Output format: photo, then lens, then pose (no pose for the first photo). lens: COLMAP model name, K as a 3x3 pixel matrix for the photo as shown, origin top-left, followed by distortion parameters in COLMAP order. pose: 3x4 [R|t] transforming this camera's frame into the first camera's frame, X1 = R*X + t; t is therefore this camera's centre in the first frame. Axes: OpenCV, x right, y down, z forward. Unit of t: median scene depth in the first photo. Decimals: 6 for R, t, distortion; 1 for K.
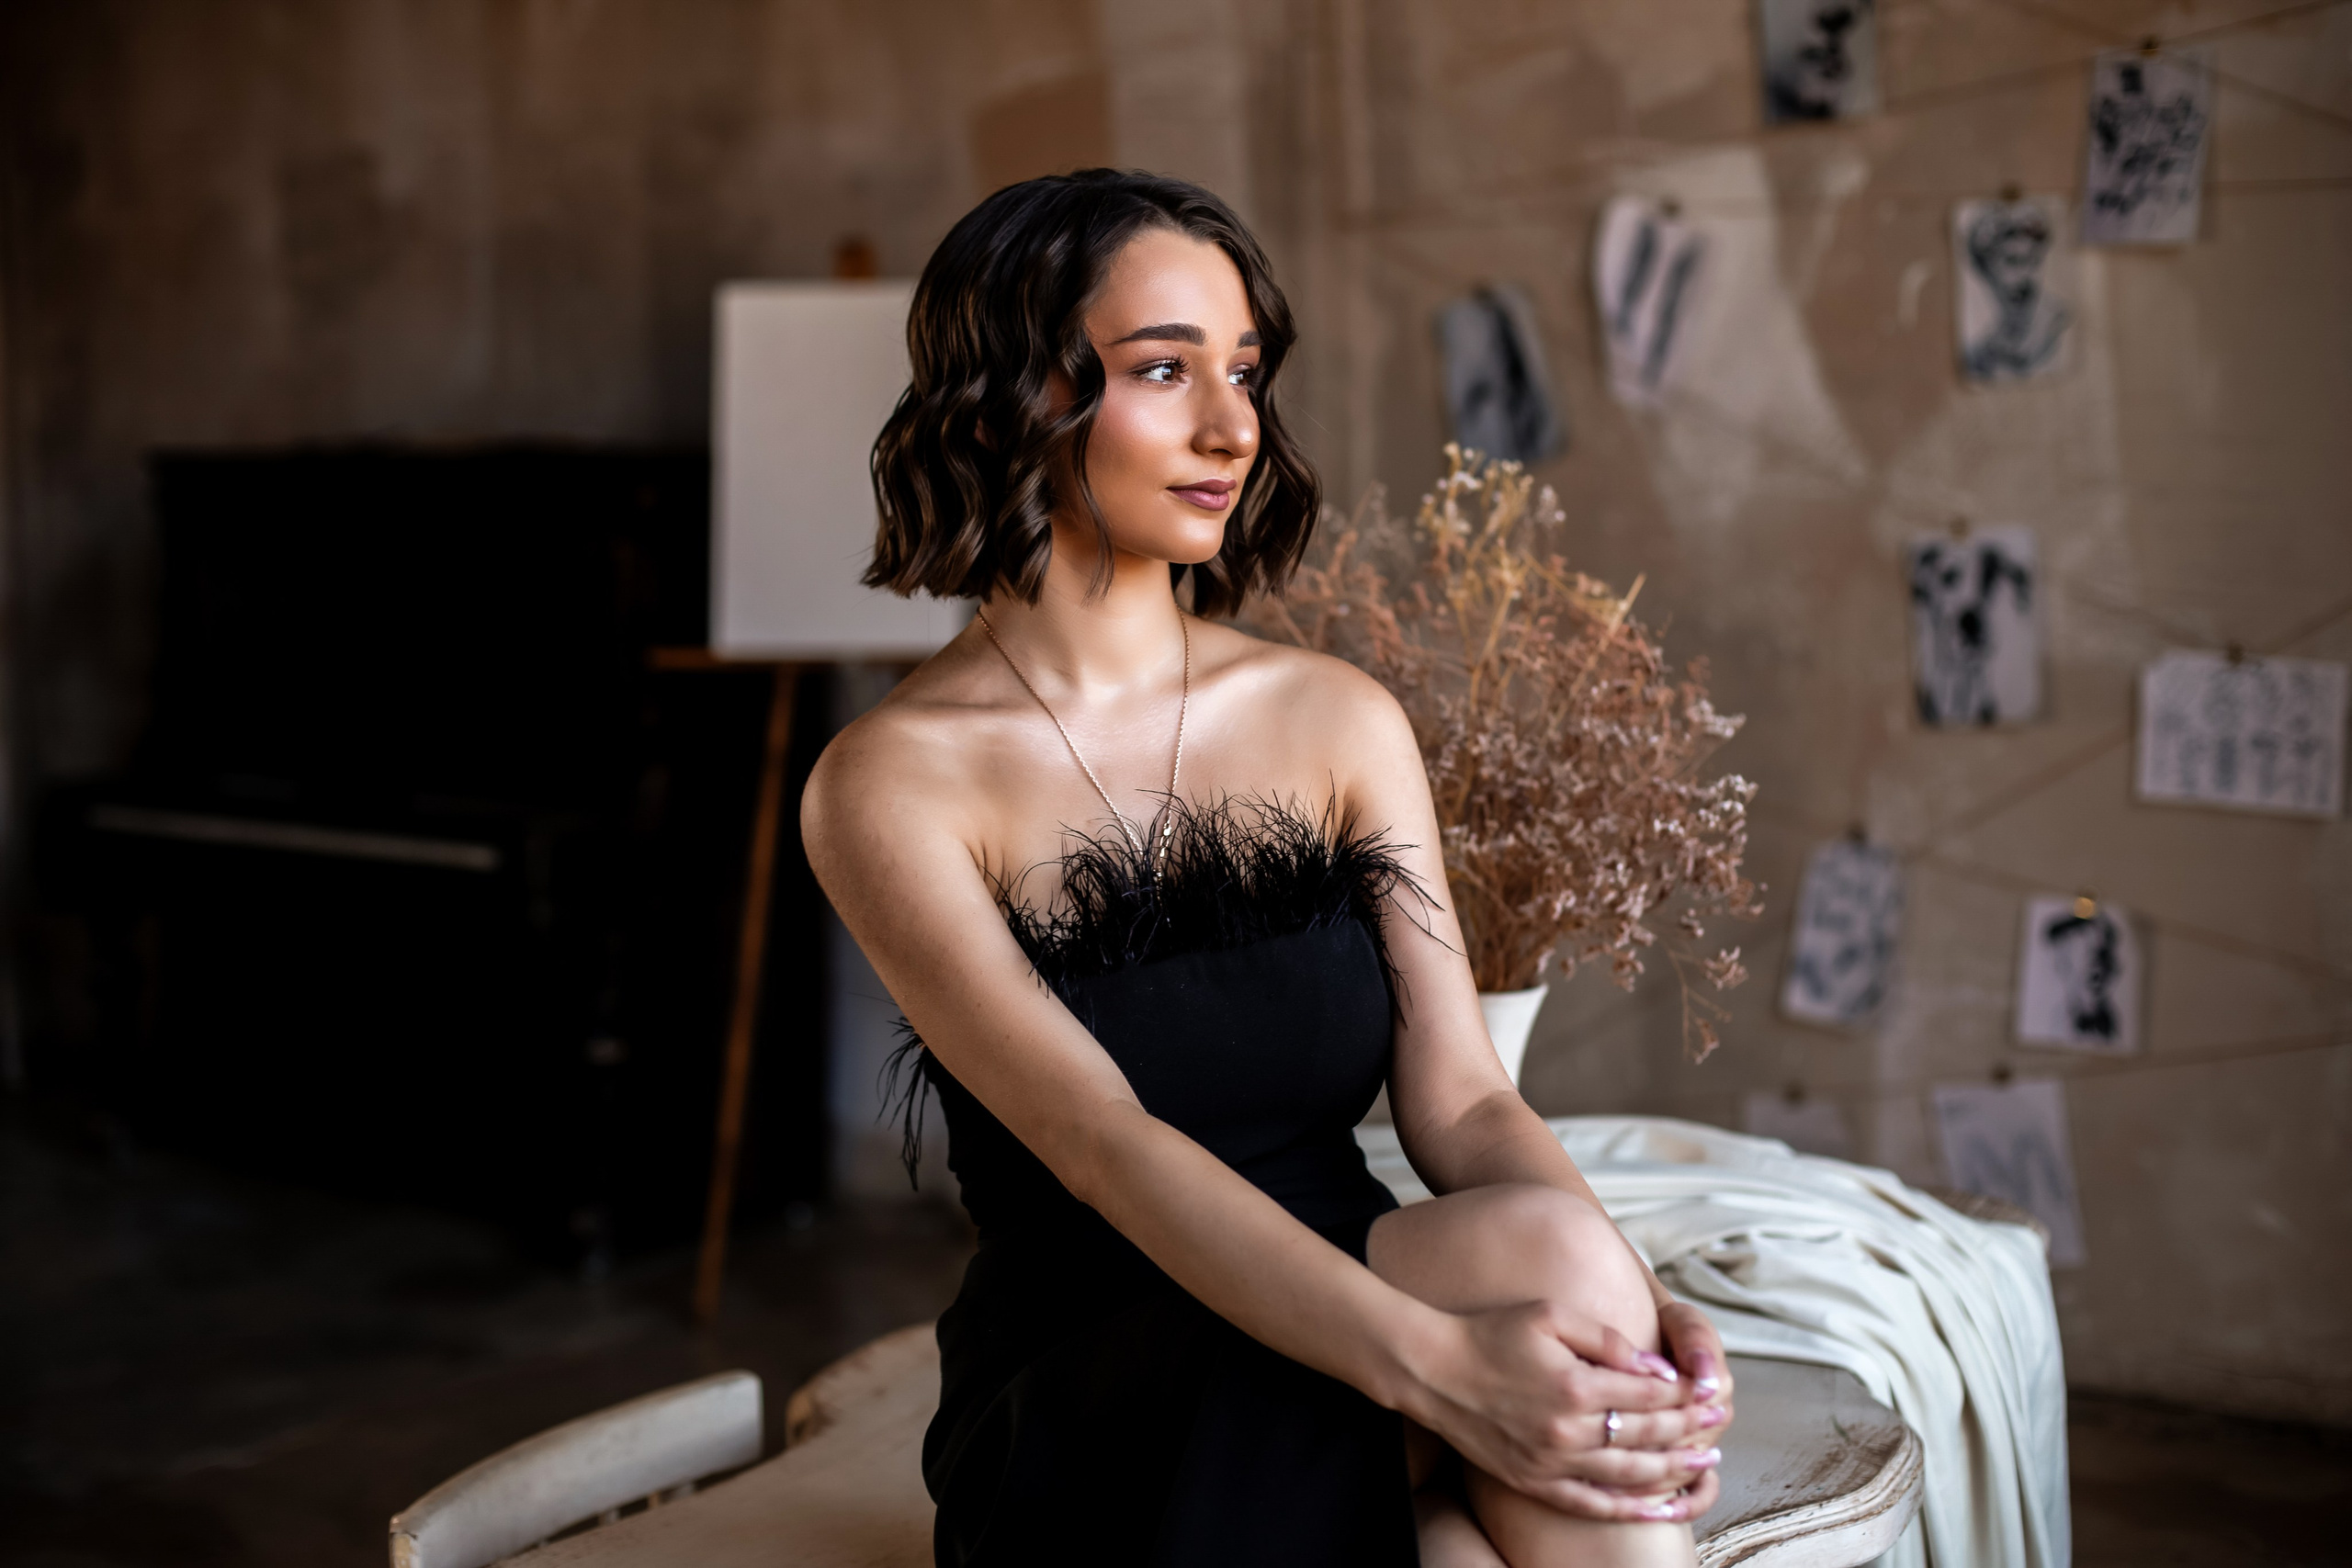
lens RADIAL K [[3446.8, 0, 1176.0], [0, 3446.8, 784.0], [0, 0, 1]] dist [-0.136342, 0.095097]
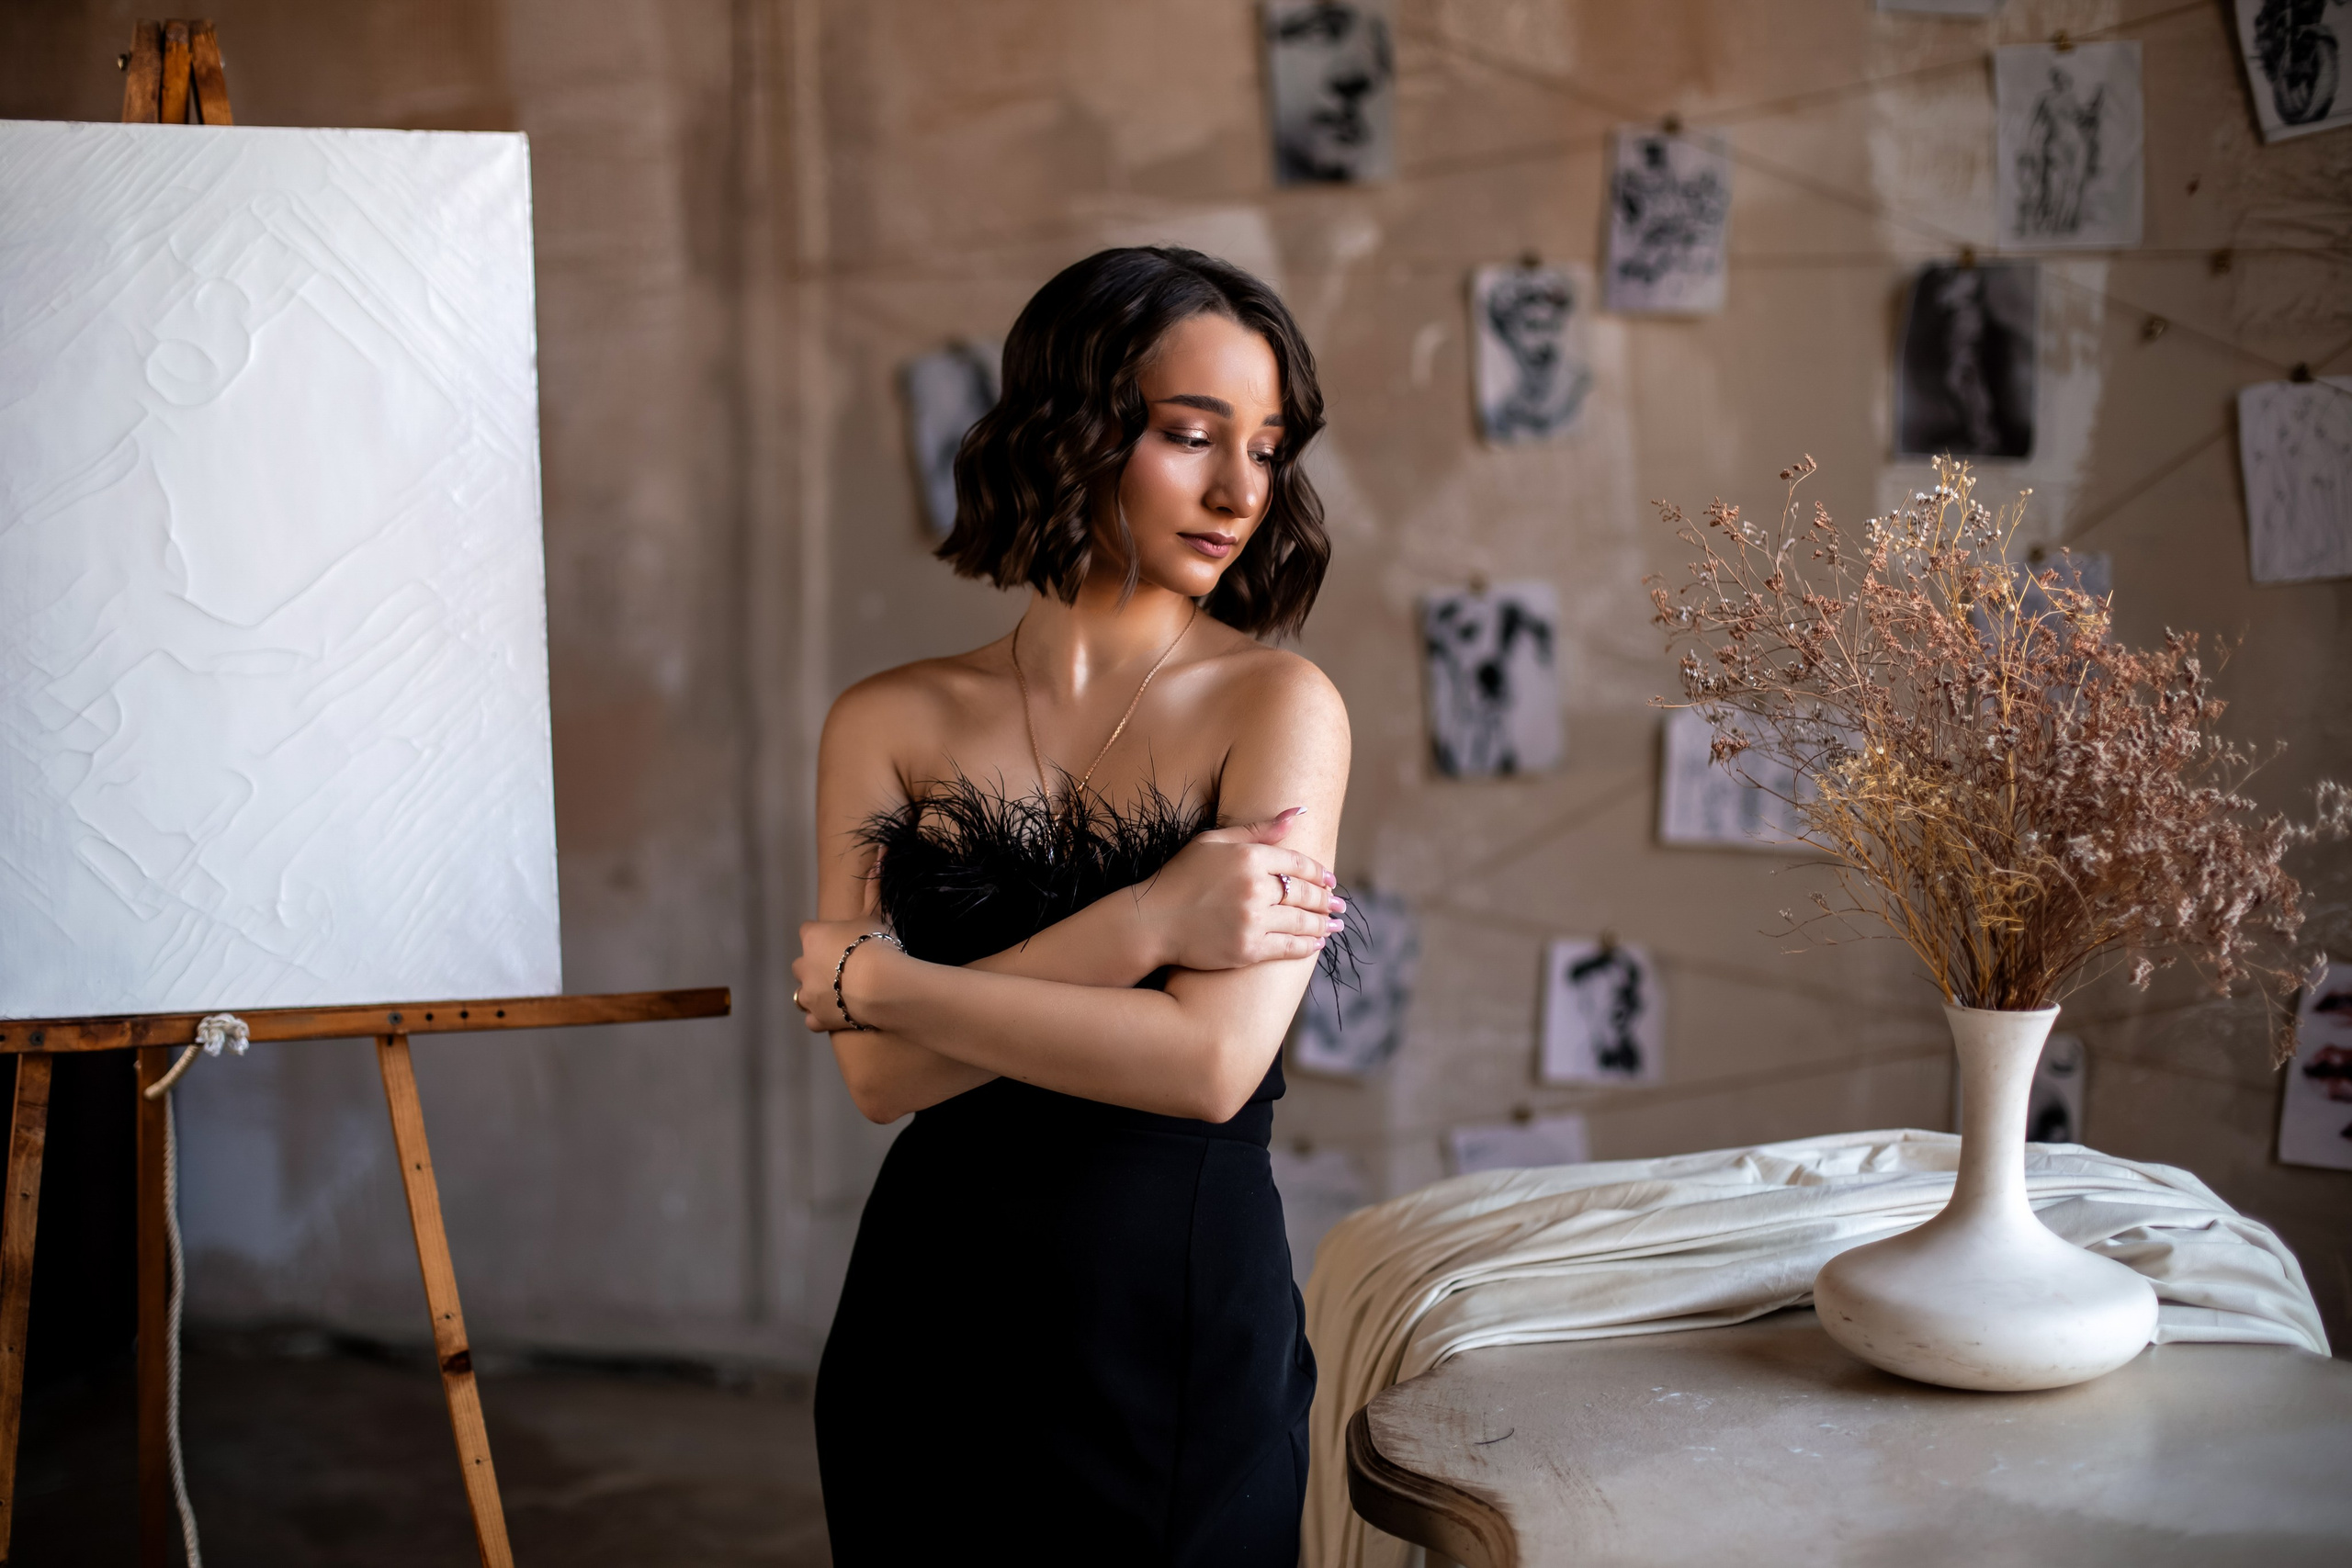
lens RADIAL K [[3446.8, 0, 1176.0], [0, 3446.8, 784.0], [0, 0, 1]] dist [-0.136342, 0.095097]
pose [[0.922765, -0.017041, 0.384987, -0.261154], [0.028231, 0.999327, -0.023433, 0.007169], [-0.384329, 0.032492, 0.922624, 0.085340]]
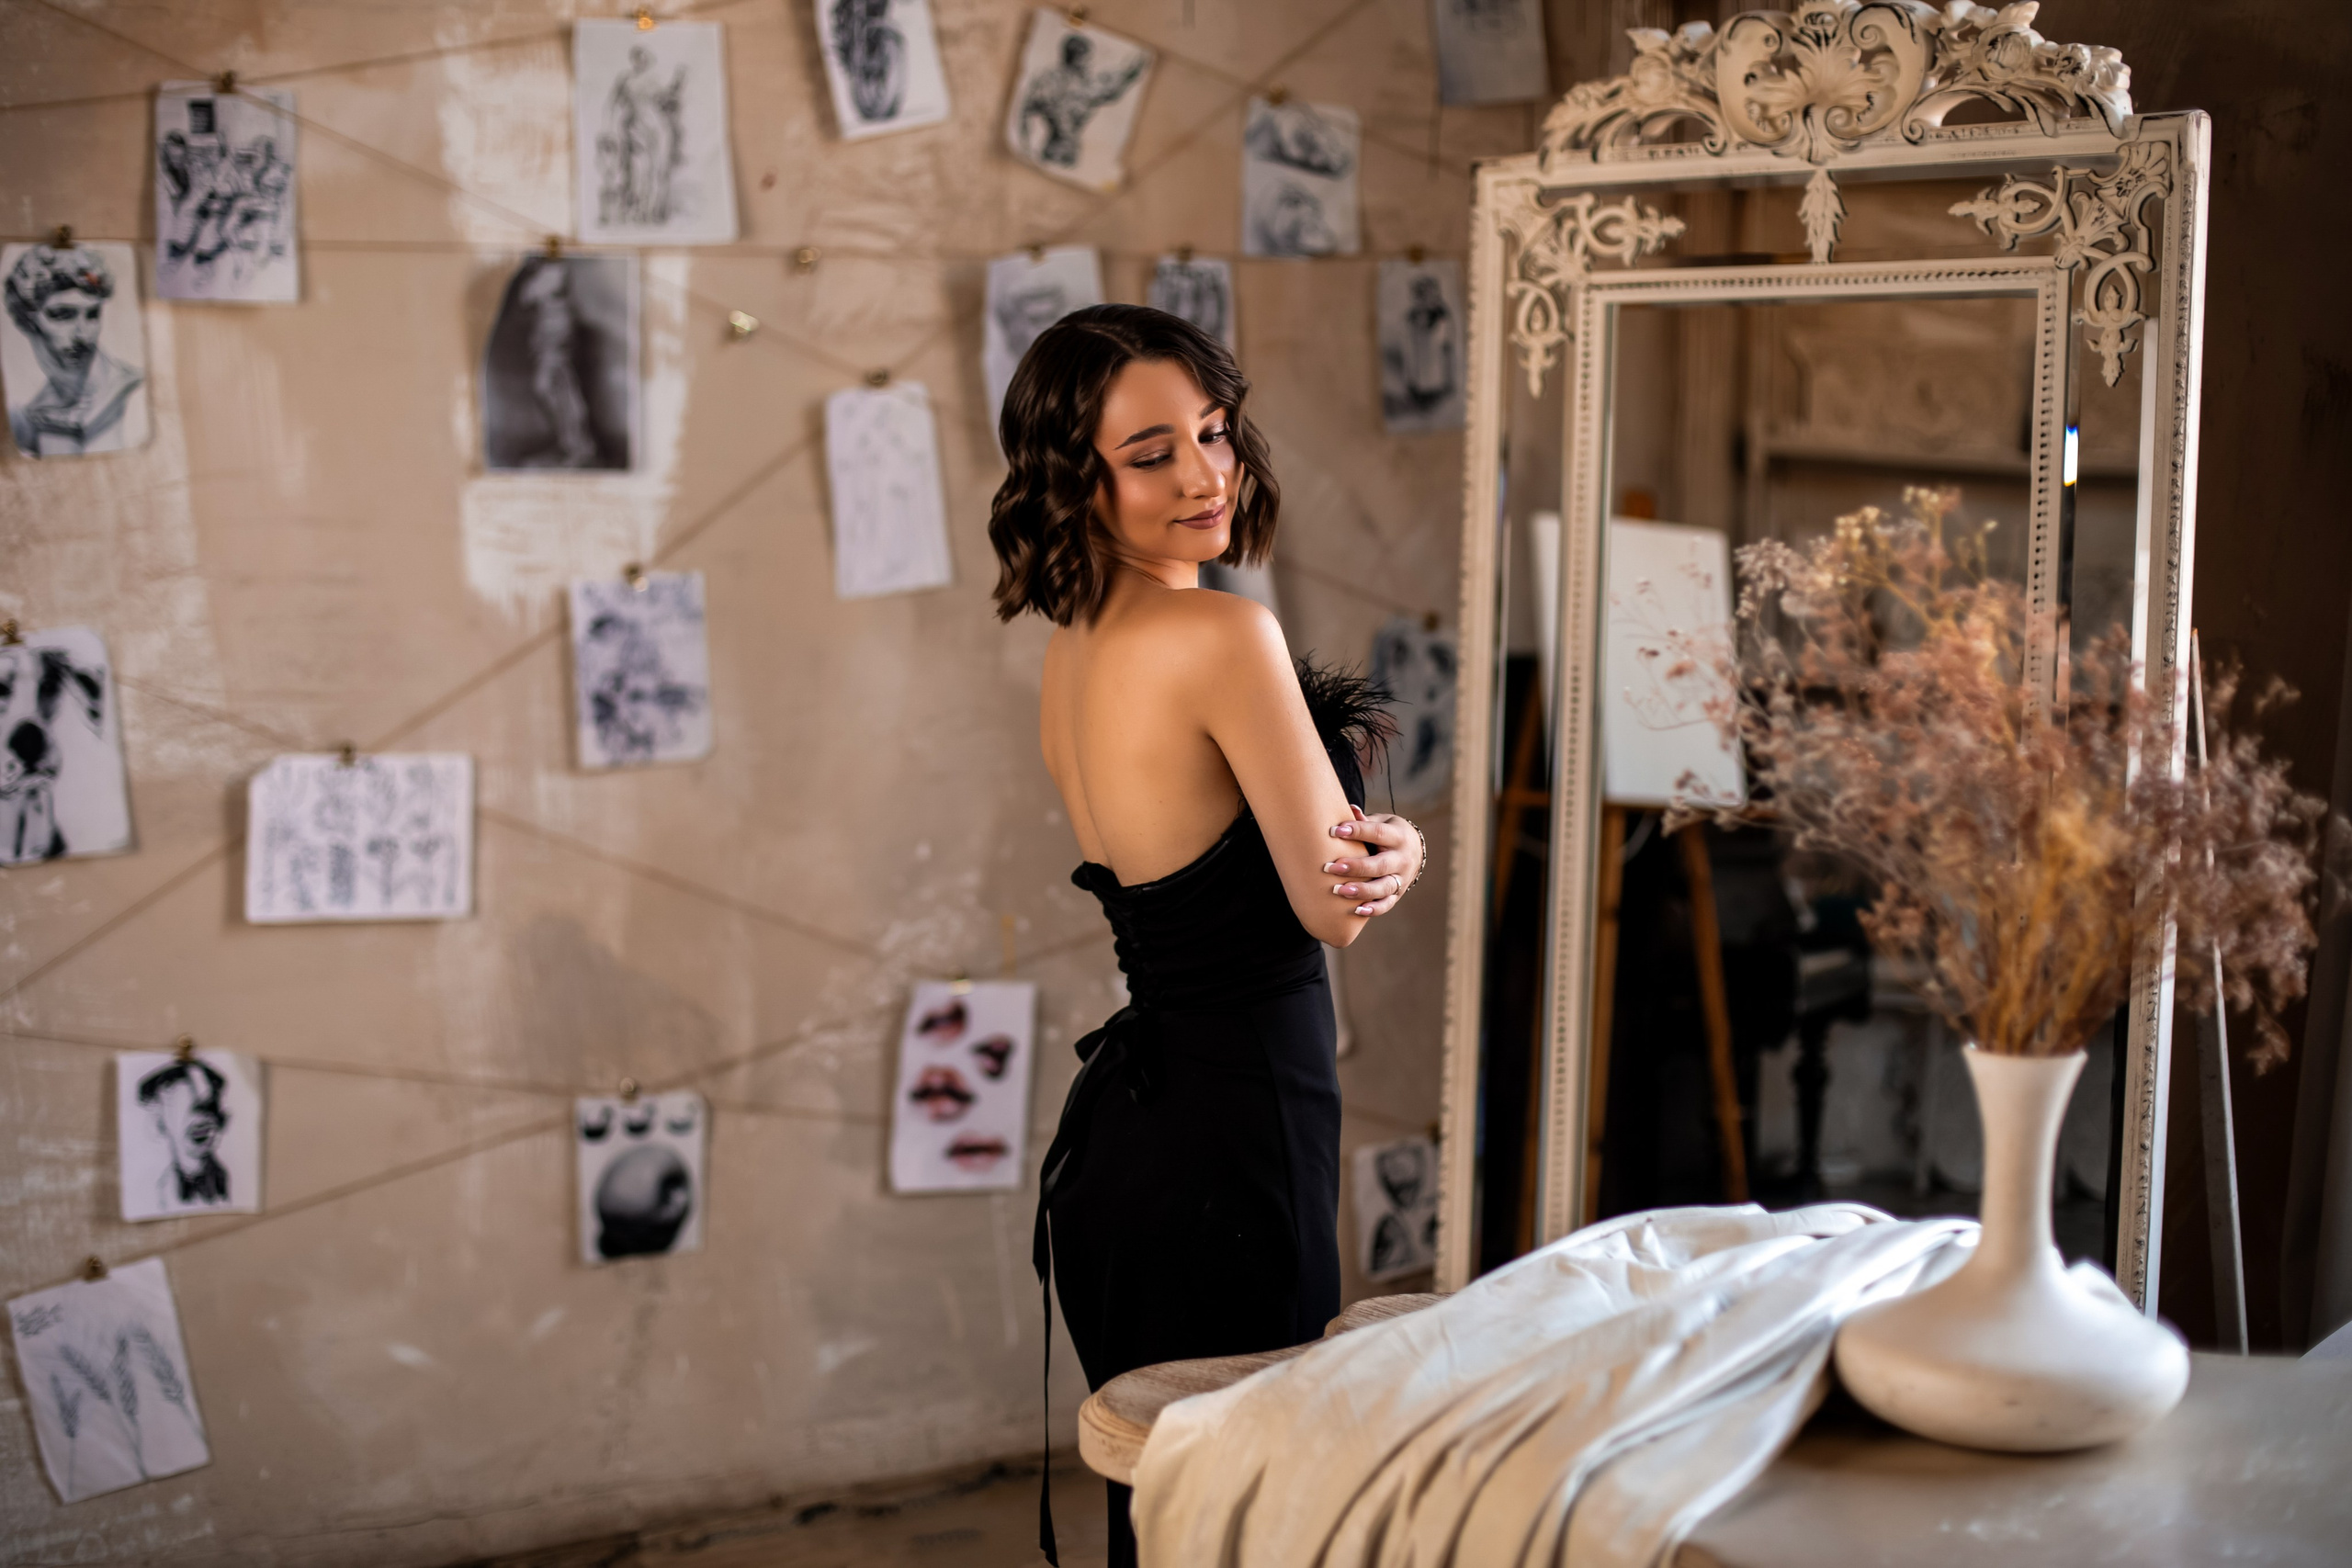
lens RADIAL K [[3446.8, 0, 1176.0], [0, 3446.8, 784.0], [0, 0, 1]] dist [-0.136342, 0.095097]
pose [[0.373815, -0.070305, 0.924835, -0.450417], [0.100608, 0.994313, 0.034921, -0.038651], [-0.922030, 0.079992, 0.378763, 0.435563]]
